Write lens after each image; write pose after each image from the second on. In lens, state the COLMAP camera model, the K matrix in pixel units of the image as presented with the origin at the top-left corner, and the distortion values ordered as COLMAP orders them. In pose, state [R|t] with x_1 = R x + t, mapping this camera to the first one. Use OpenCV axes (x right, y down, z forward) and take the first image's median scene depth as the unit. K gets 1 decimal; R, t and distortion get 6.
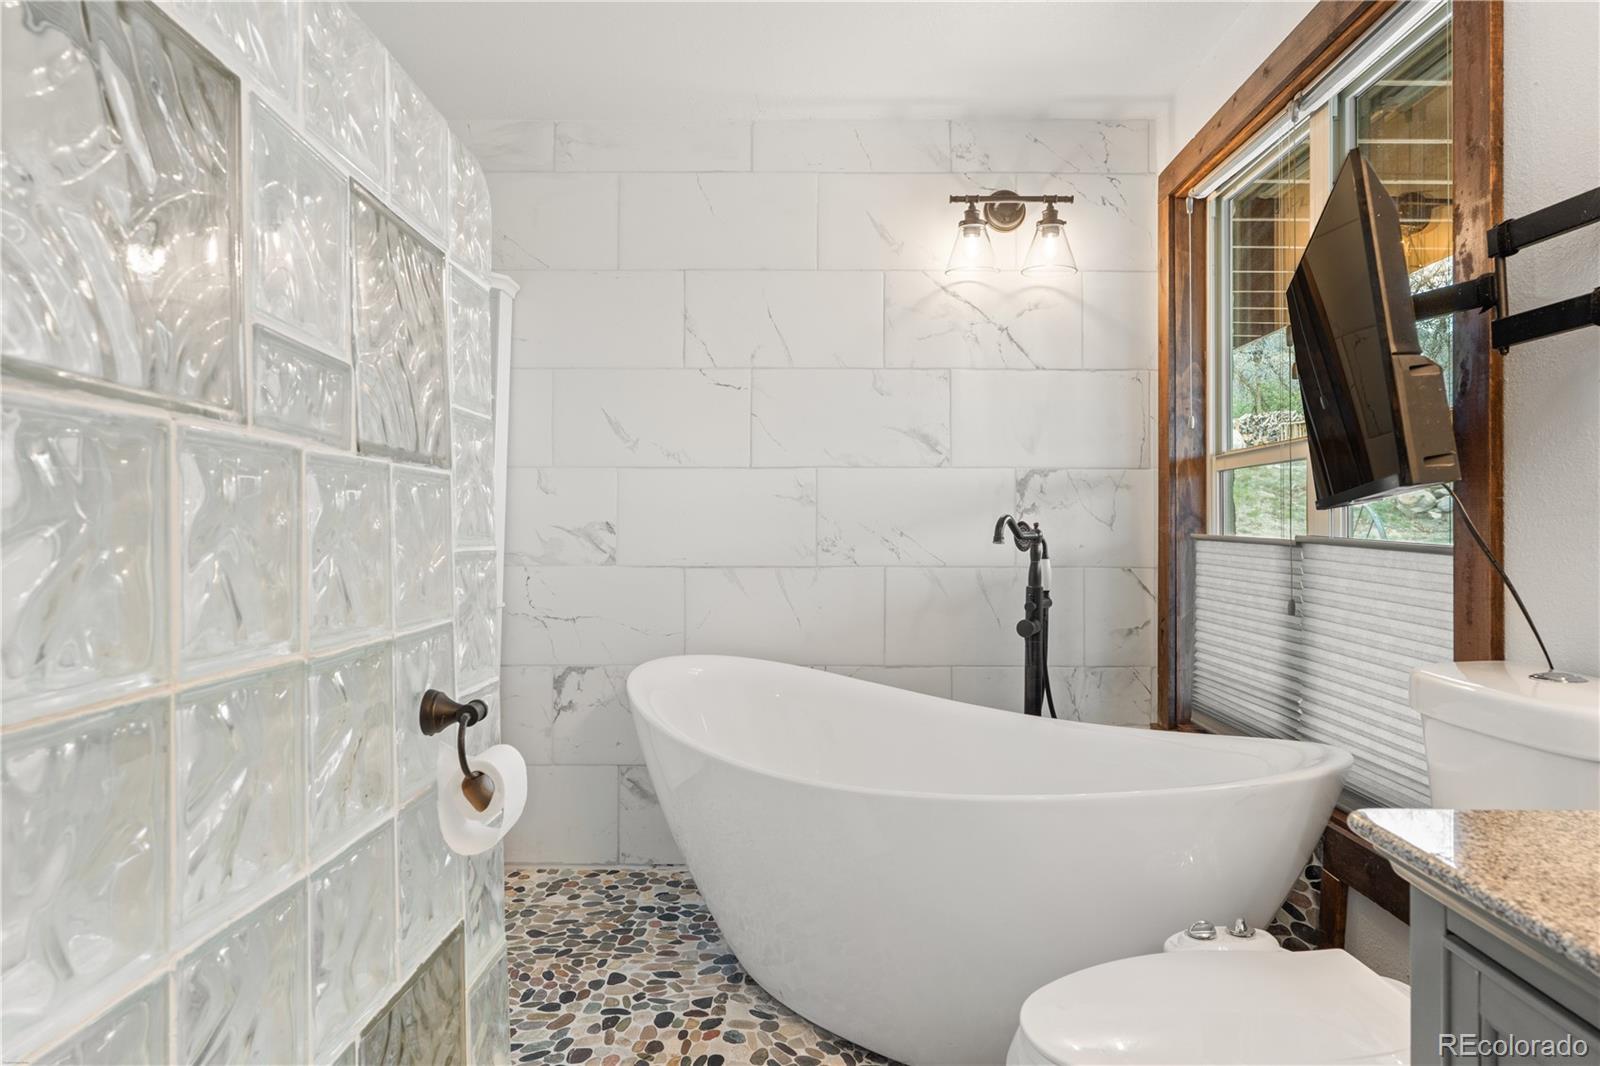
lens RADIAL K [[1012.5, 0, 807.7], [0, 1012.5, 525.7], [0, 0, 1]] dist [-0.010489, -0.000937]
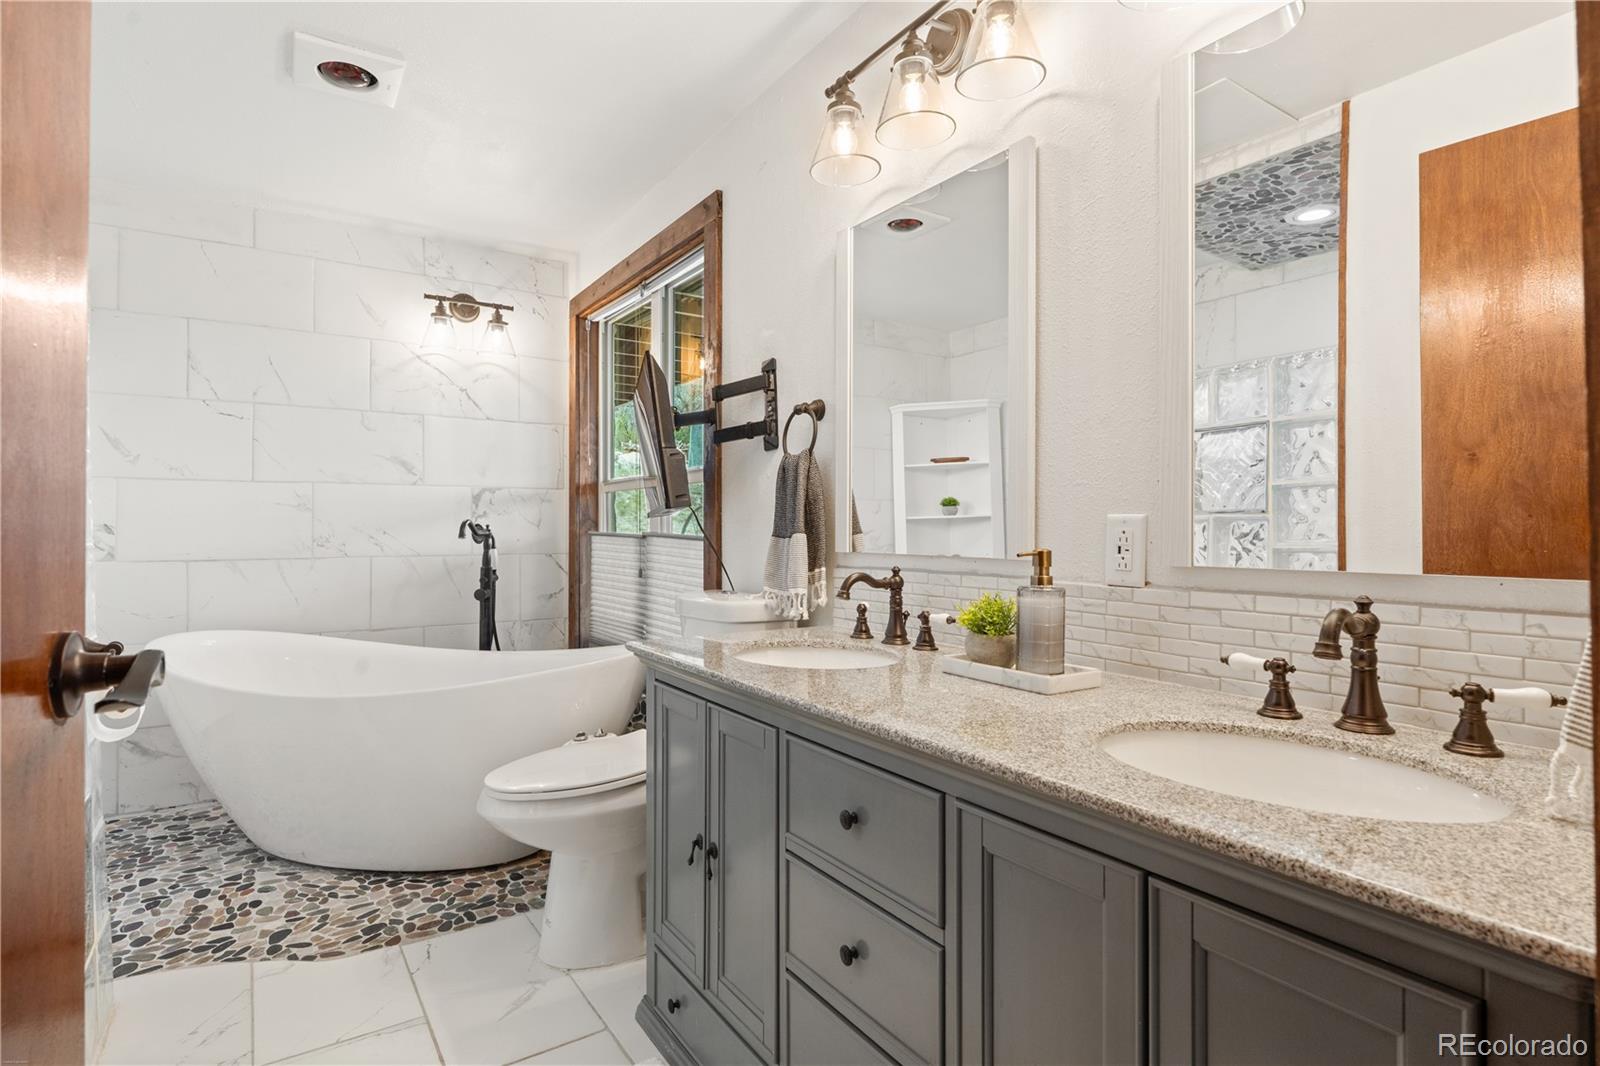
lens RADIAL K [[855.0, 0, 805.8], [0, 855.0, 518.2], [0, 0, 1]] dist [0.000062, 0.000358]
pose [[0.832958, 0.003350, 0.553325, -0.081784], [0.001522, 0.999964, -0.008345, -0.001231], [-0.553333, 0.007793, 0.832923, -0.314461]]
